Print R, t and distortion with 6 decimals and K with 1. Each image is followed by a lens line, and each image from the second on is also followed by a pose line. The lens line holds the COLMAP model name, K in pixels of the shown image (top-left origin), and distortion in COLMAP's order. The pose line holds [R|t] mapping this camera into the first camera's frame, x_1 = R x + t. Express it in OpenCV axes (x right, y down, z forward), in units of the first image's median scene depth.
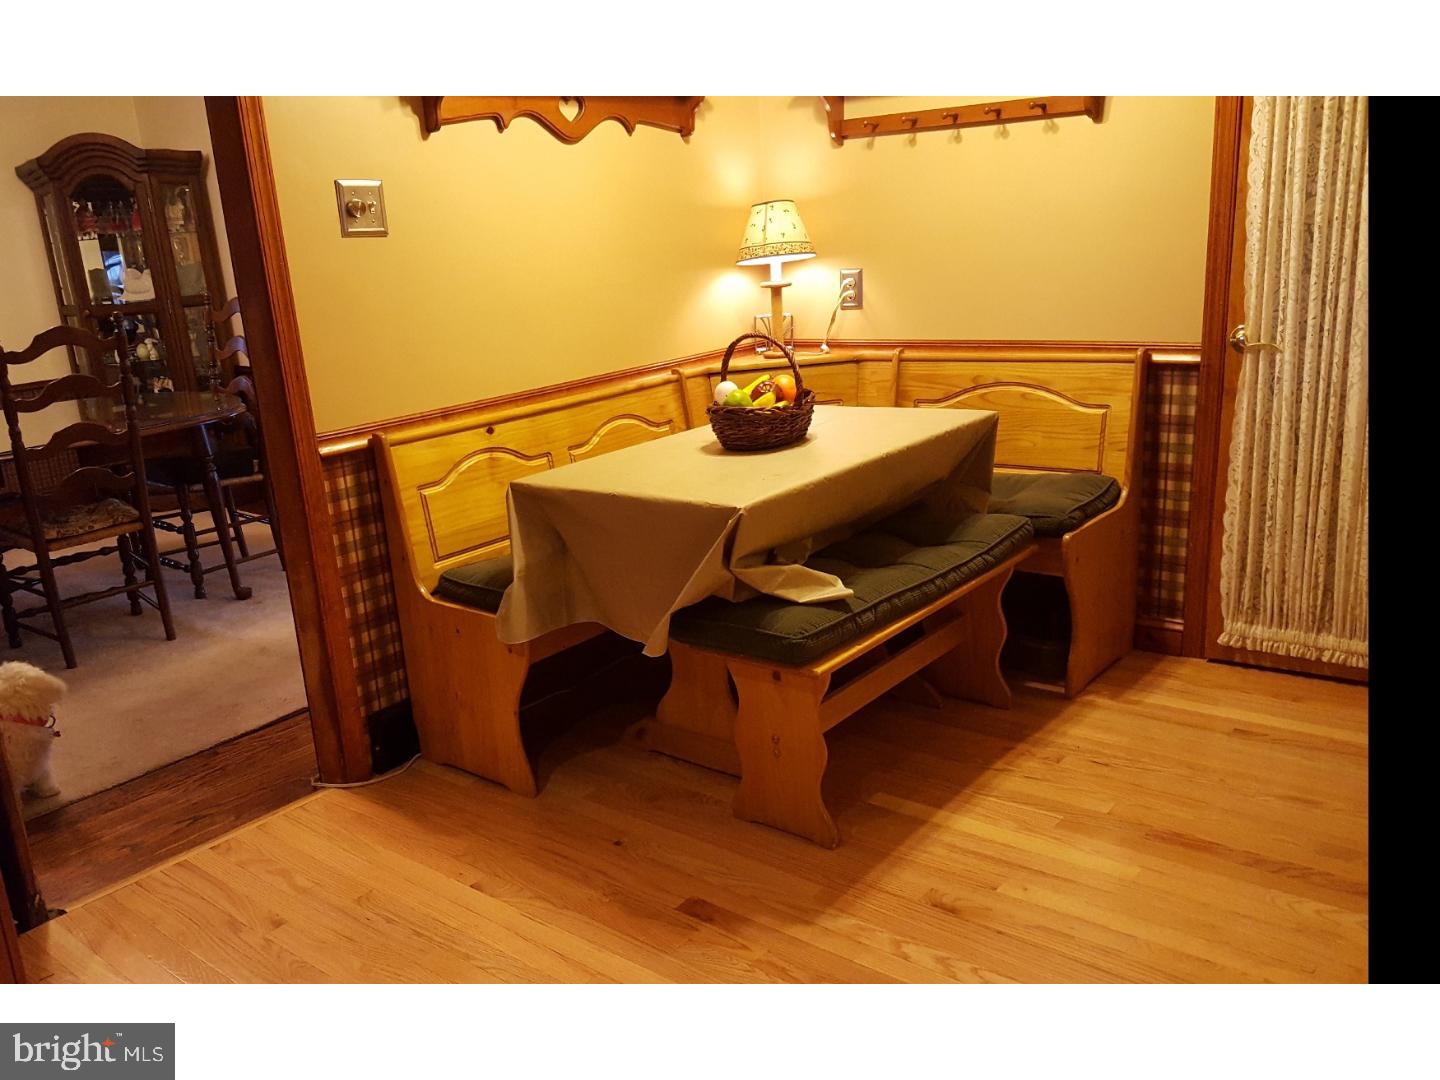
lens RADIAL K [[1184.9, 0, 666.8], [0, 1184.9, 542.4], [0, 0, 1]] dist [0.038772, -0.000233]
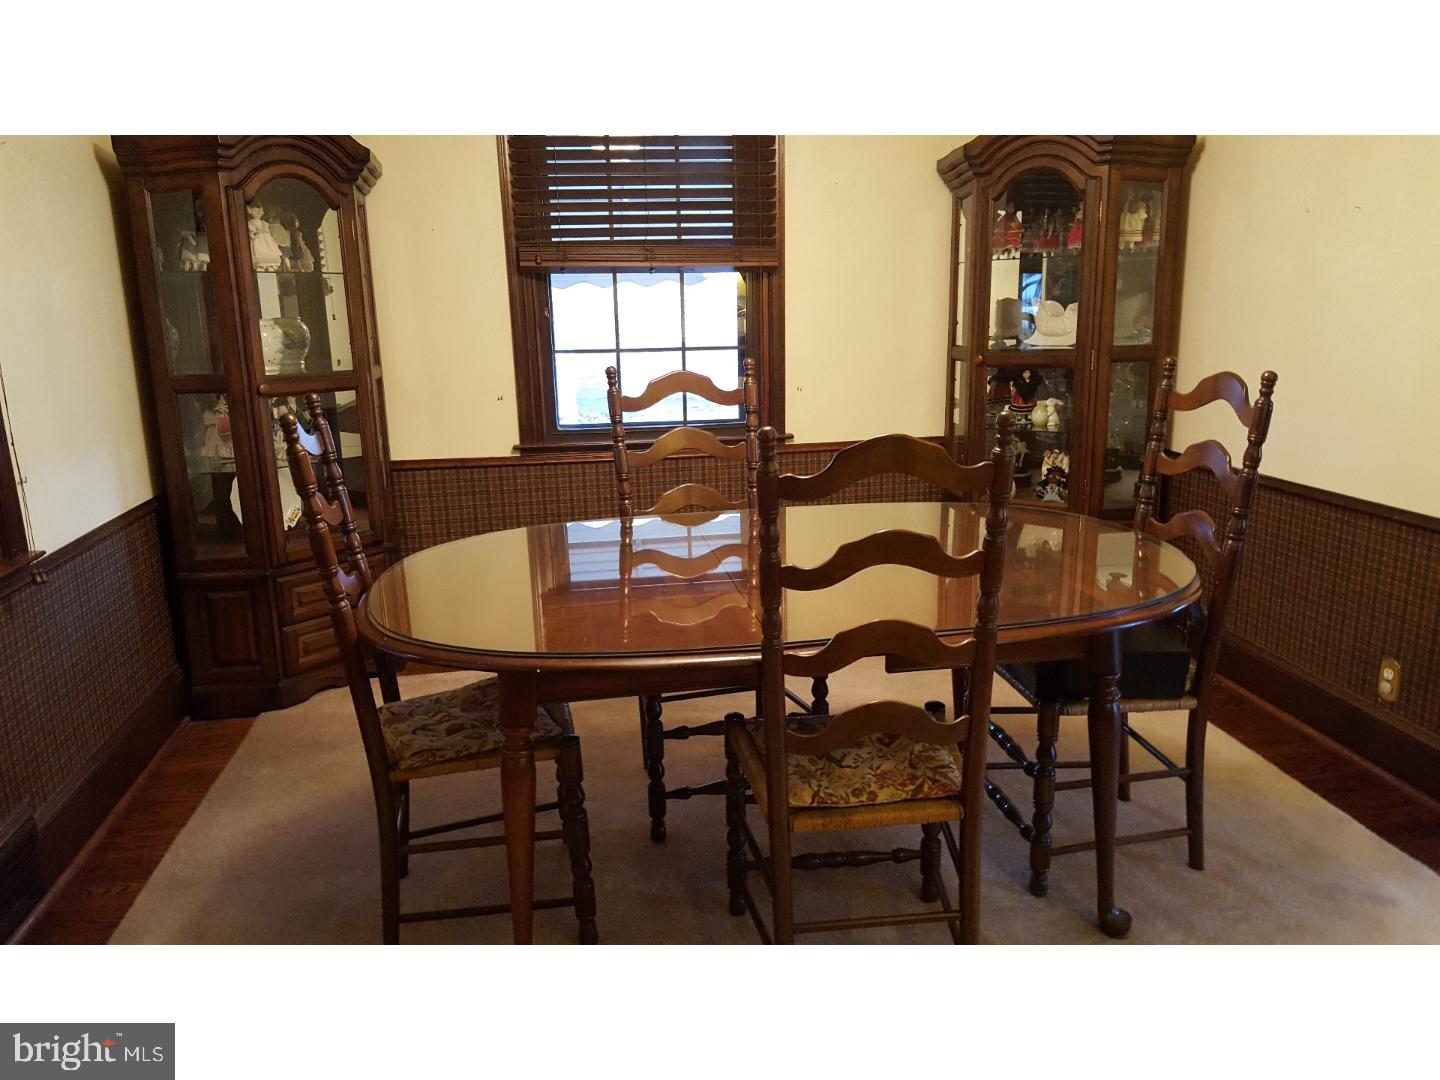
lens RADIAL K [[1184.9, 0, 666.8], [0, 1184.9, 542.4], [0, 0, 1]] dist [0.038772, -0.000233]
pose [[0.753503, 0.195588, -0.627677, -0.154502], [-0.207566, 0.976665, 0.055159, -0.084231], [0.623819, 0.088722, 0.776517, 0.335251]]
